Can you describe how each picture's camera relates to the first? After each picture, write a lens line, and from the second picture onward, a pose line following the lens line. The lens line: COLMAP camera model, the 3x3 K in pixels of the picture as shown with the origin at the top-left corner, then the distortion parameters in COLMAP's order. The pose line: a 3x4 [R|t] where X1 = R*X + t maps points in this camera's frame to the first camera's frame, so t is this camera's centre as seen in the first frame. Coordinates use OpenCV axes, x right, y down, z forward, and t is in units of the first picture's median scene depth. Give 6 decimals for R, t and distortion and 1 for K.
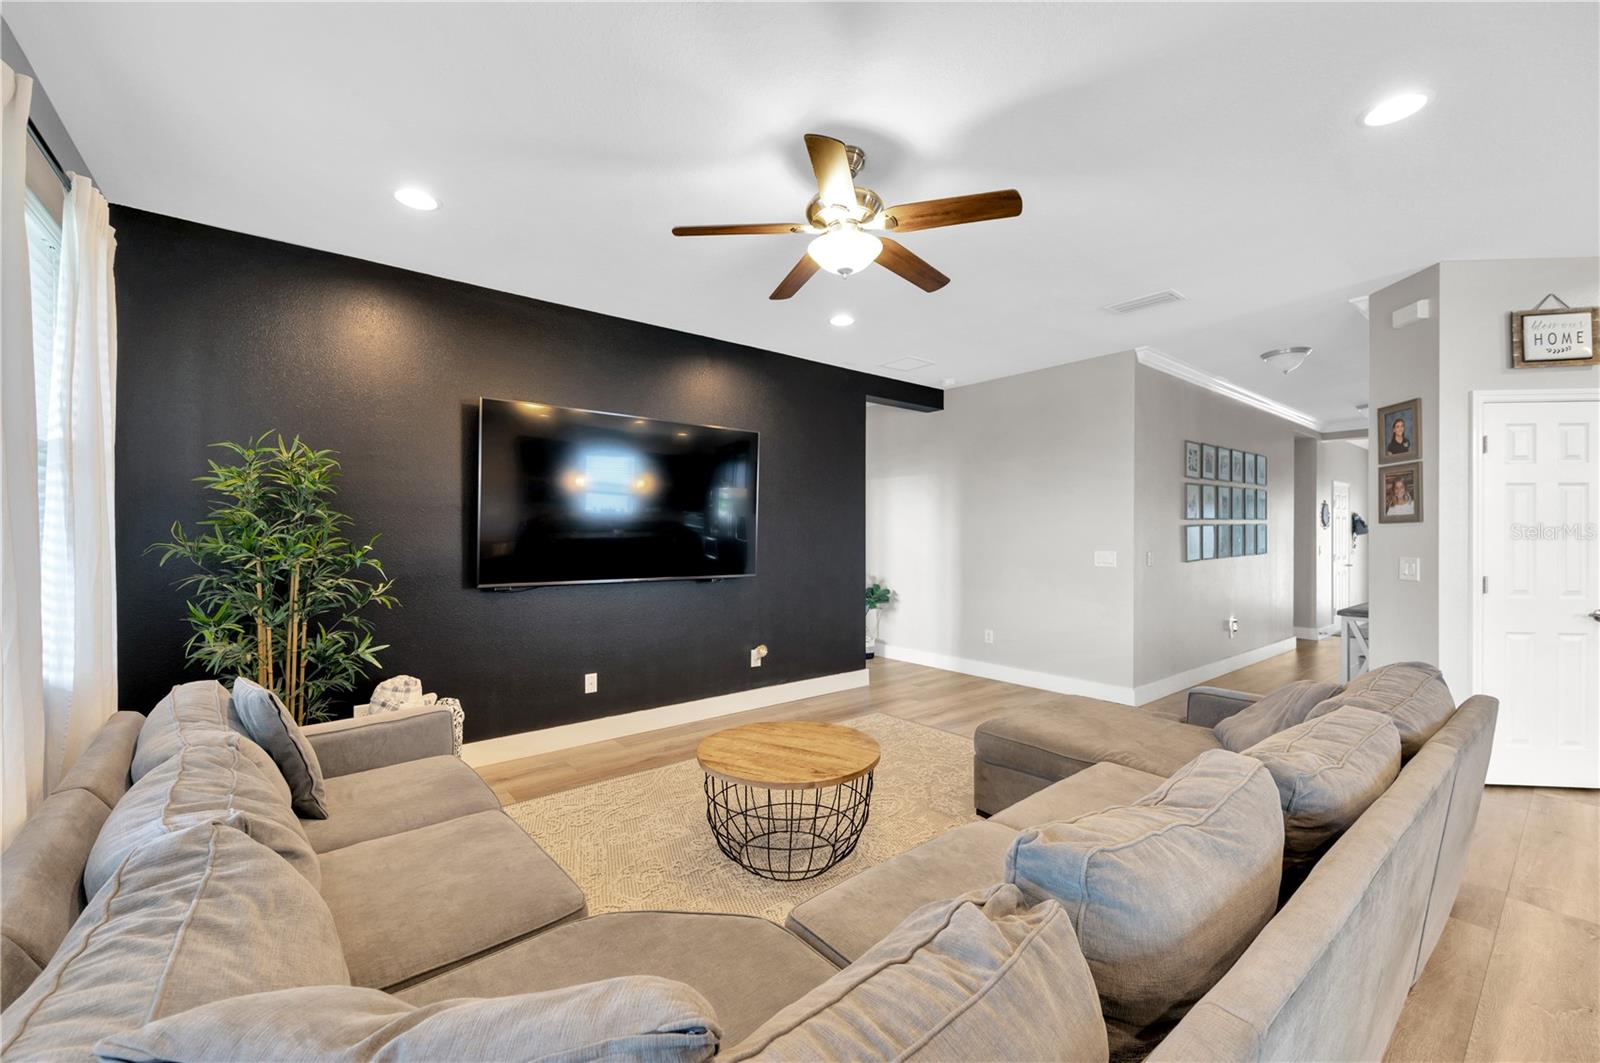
lens RADIAL K [[629.3, 0, 817.7], [0, 629.3, 533.8], [0, 0, 1]] dist [-0.000246, -0.000035]
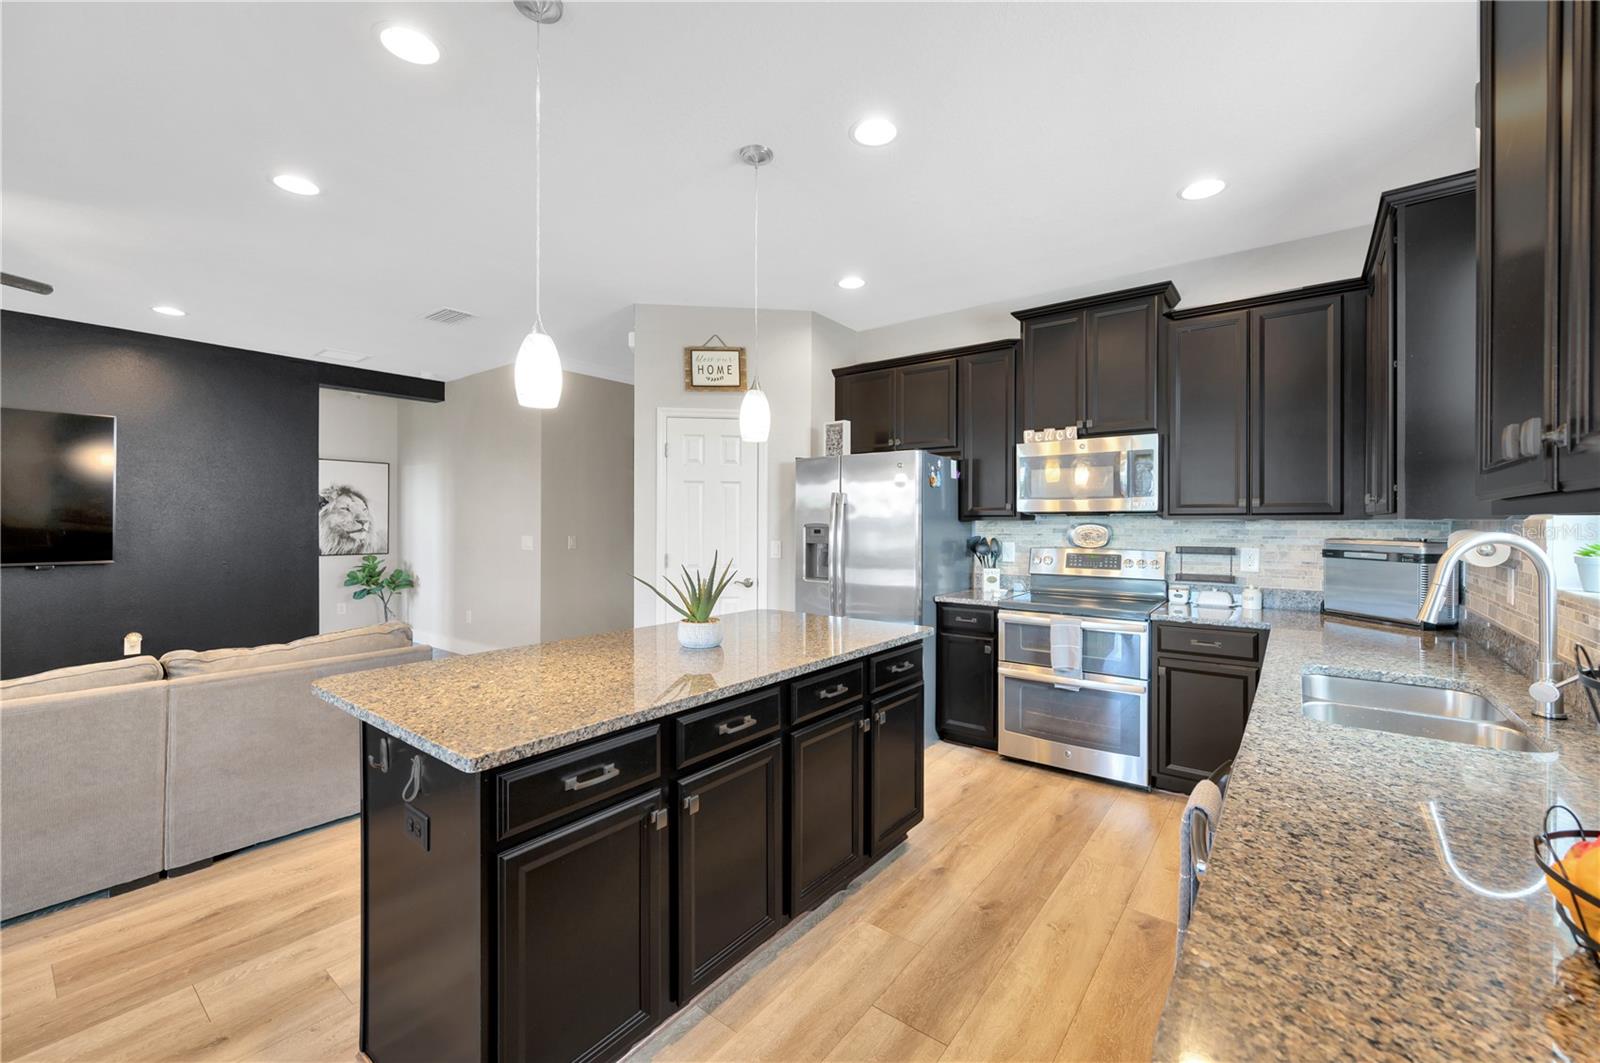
lens RADIAL K [[639.3, 0, 809.7], [0, 639.3, 521.9], [0, 0, 1]] dist [-0.000265, -0.000163]
pose [[0.972304, 0.001689, 0.233715, 0.971166], [-0.001845, 0.999998, 0.000447, 0.001944], [-0.233714, -0.000865, 0.972305, -0.300292]]
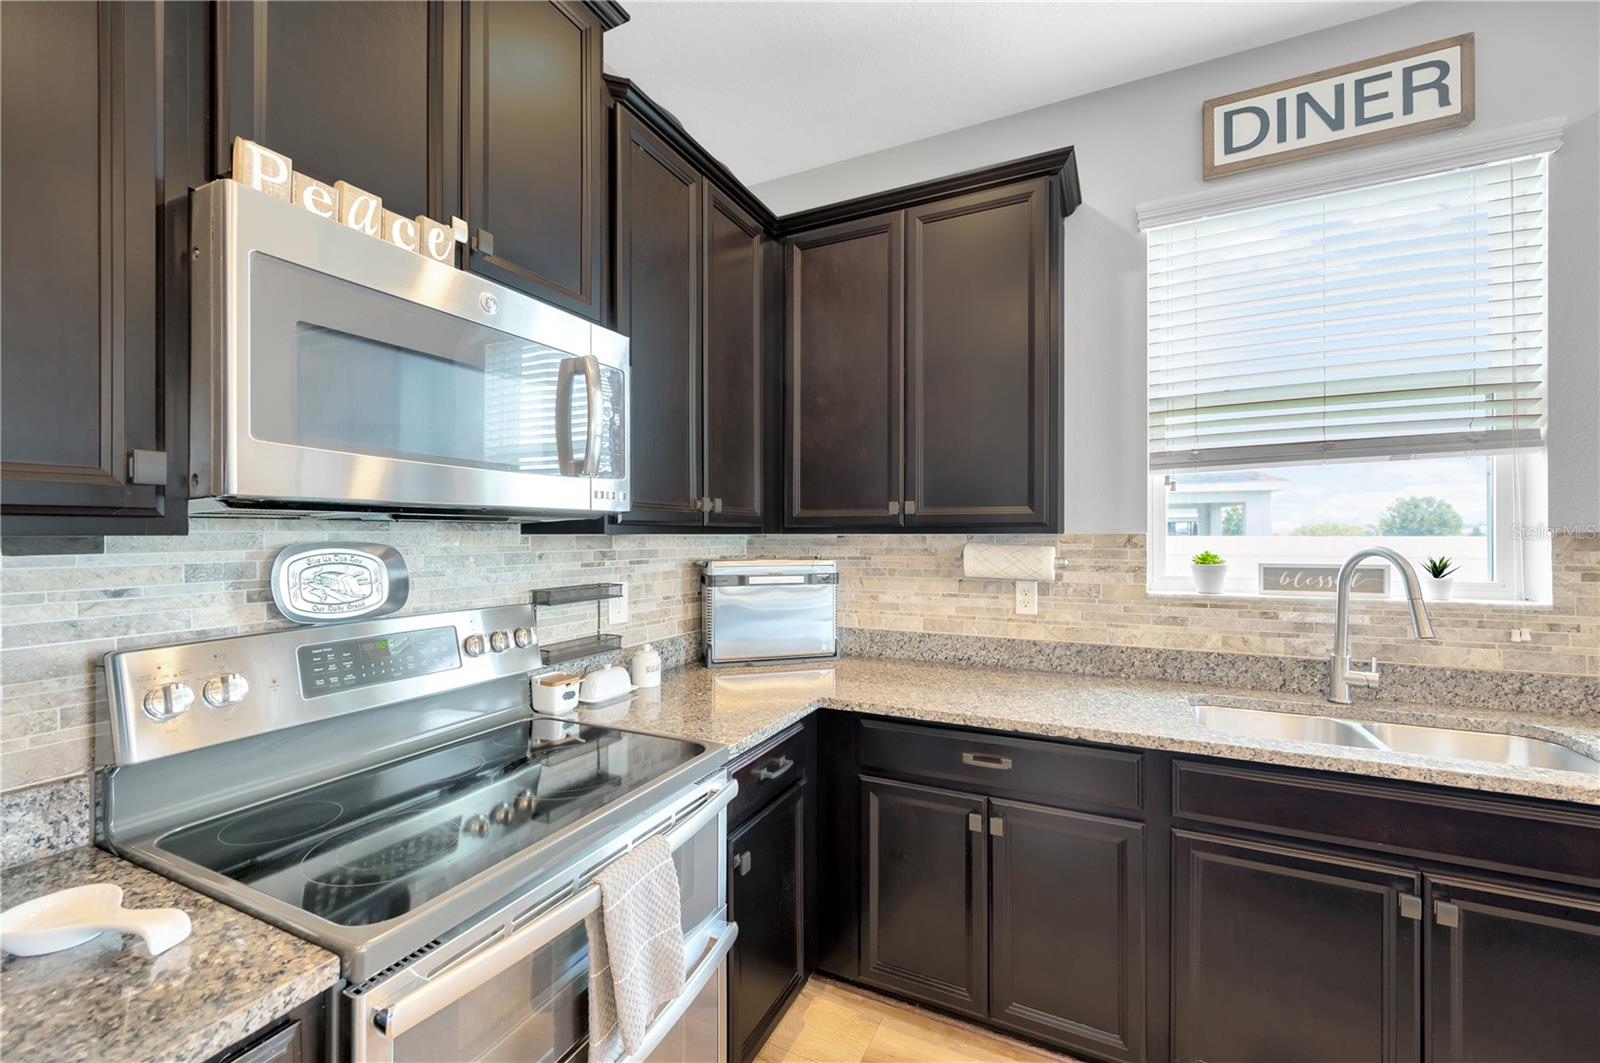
lens RADIAL K [[643.3, 0, 800.4], [0, 643.3, 536.2], [0, 0, 1]] dist [0.001326, 0.000115]
pose [[-0.417138, 0.001849, 0.908841, 1.258420], [0.004279, 0.999991, -0.000071, 0.000912], [-0.908833, 0.003859, -0.417142, 0.560062]]
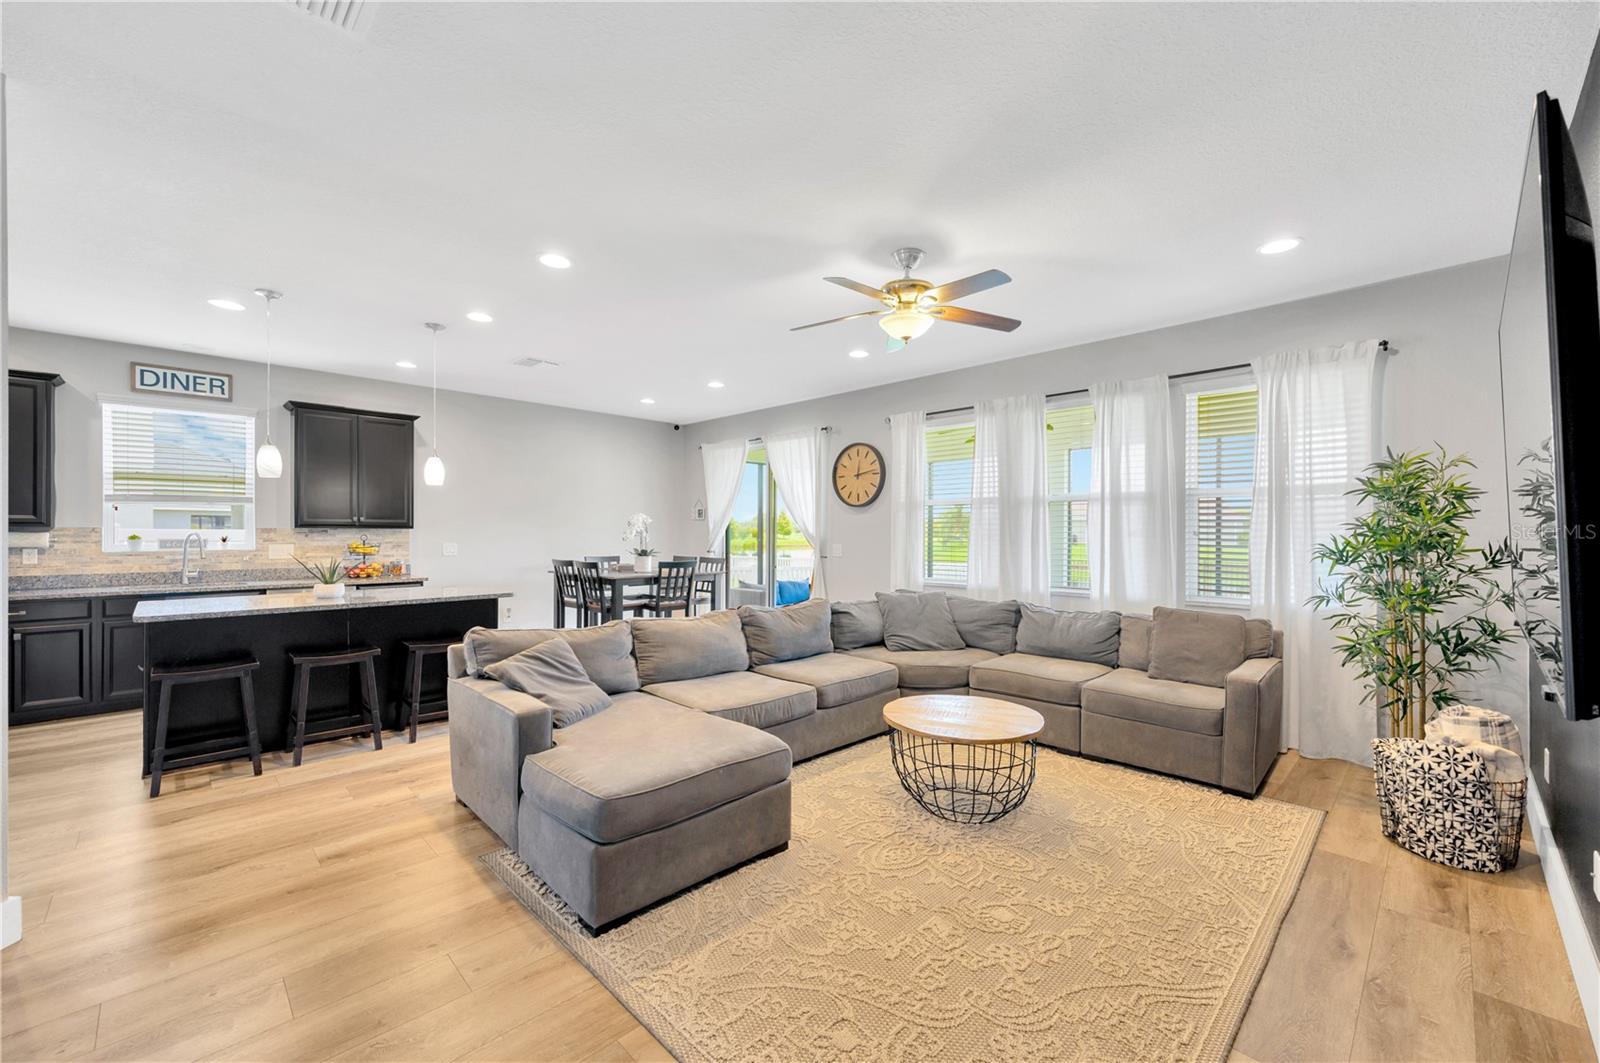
lens RADIAL K [[648.5, 0, 814.5], [0, 648.5, 534.6], [0, 0, 1]] dist [-0.001690, -0.000802]
pose [[-0.993887, -0.002408, -0.110376, 0.271422], [-0.003210, 0.999970, 0.007097, 0.001024], [0.110355, 0.007408, -0.993865, 1.604450]]
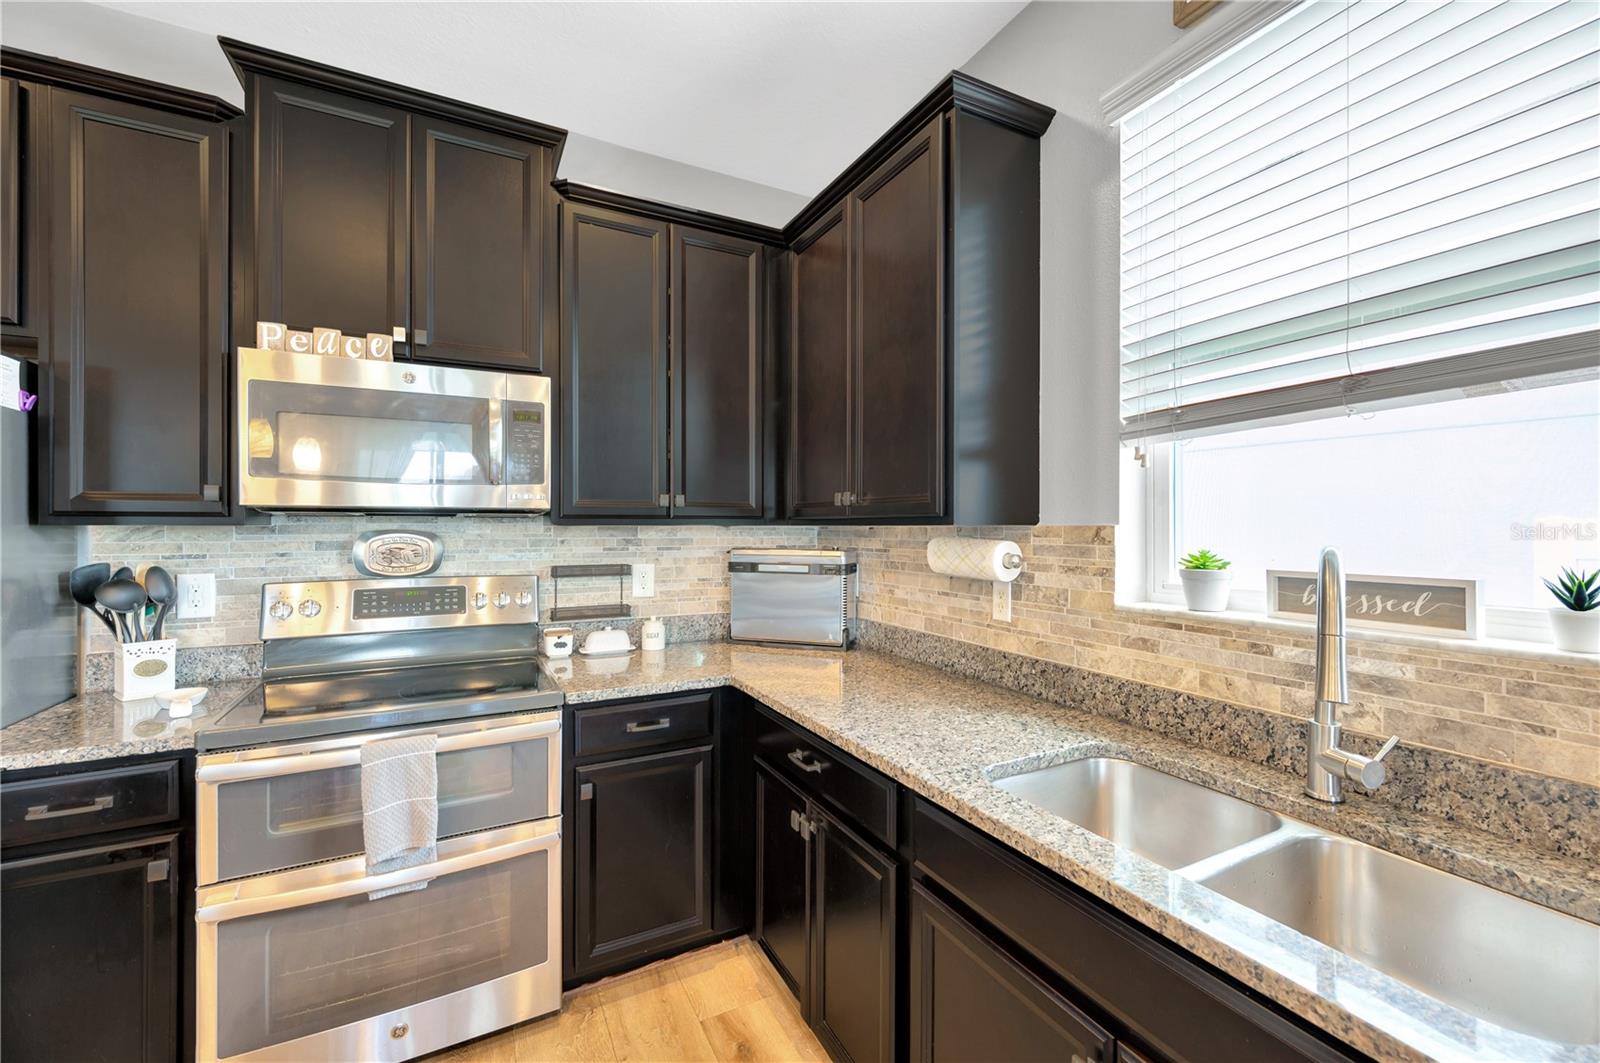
lens RADIAL K [[643.7, 0, 799.1], [0, 643.7, 527.3], [0, 0, 1]] dist [-0.000373, -0.000735]
pose [[0.203843, 0.002376, 0.979001, 1.185525], [0.000213, 0.999997, -0.002471, 0.002299], [-0.979004, 0.000713, 0.203842, 0.165678]]
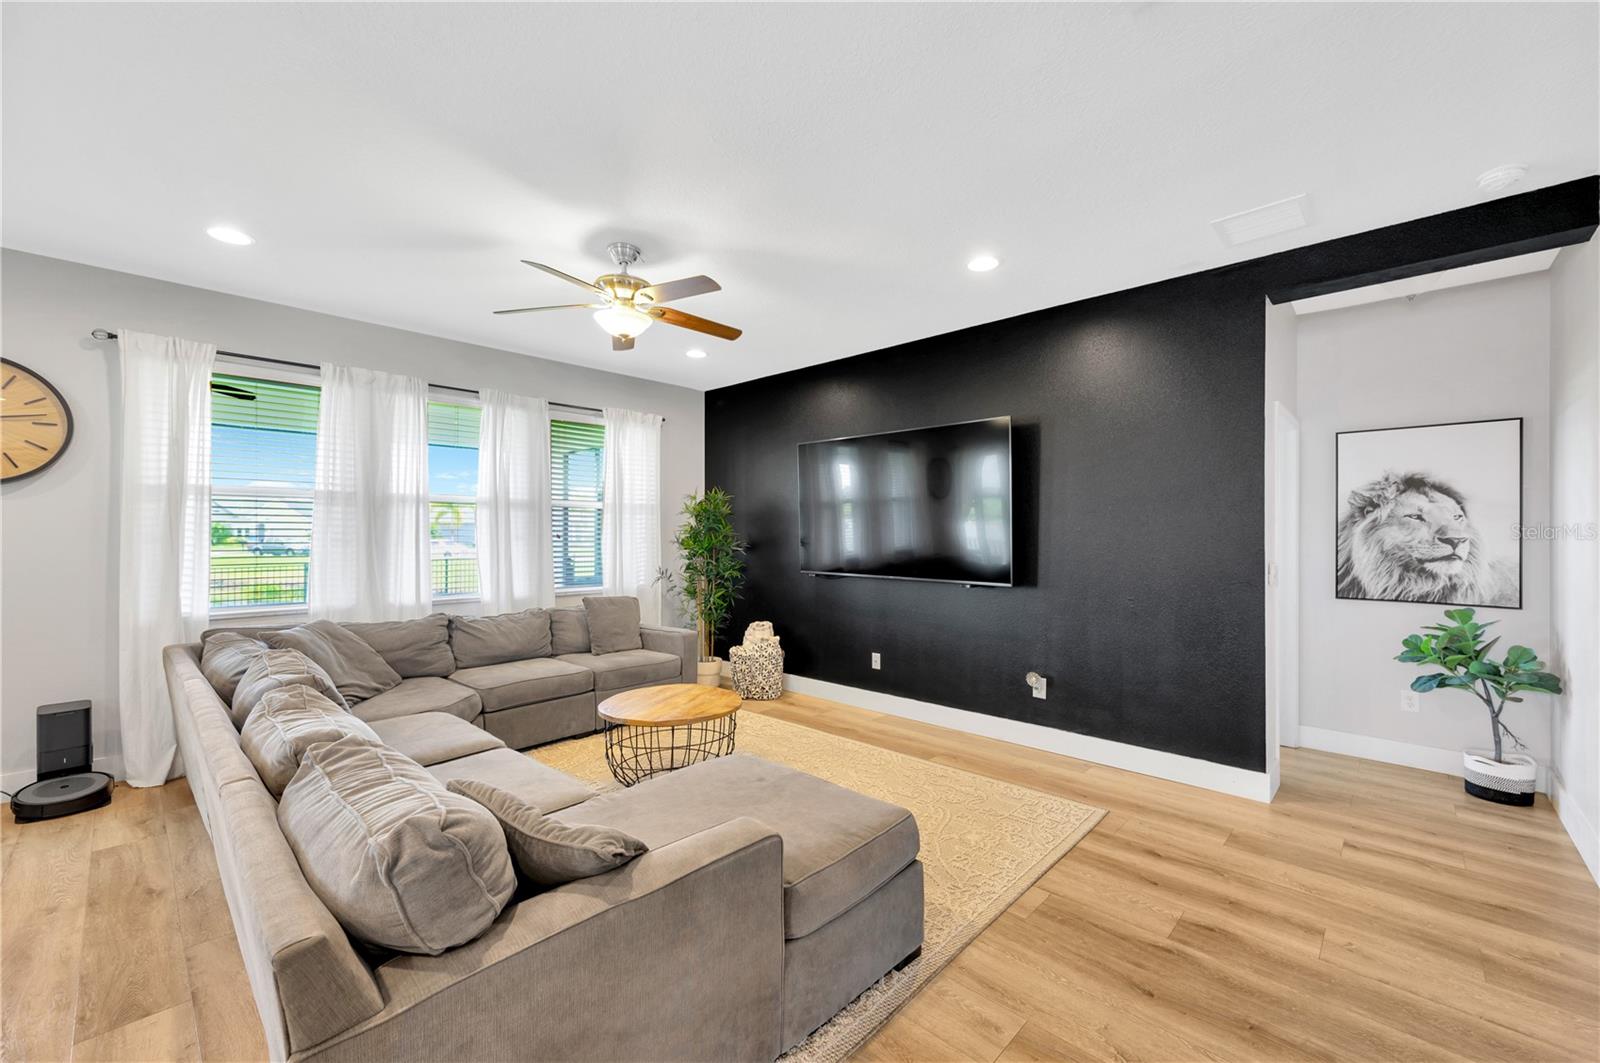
lens RADIAL K [[643.3, 0, 800.4], [0, 643.3, 536.2], [0, 0, 1]] dist [0.001326, 0.000115]
pose [[0.126955, -0.001824, -0.991907, 0.963565], [-0.004514, 0.999987, -0.002417, 0.004681], [0.991898, 0.004784, 0.126945, 0.811380]]
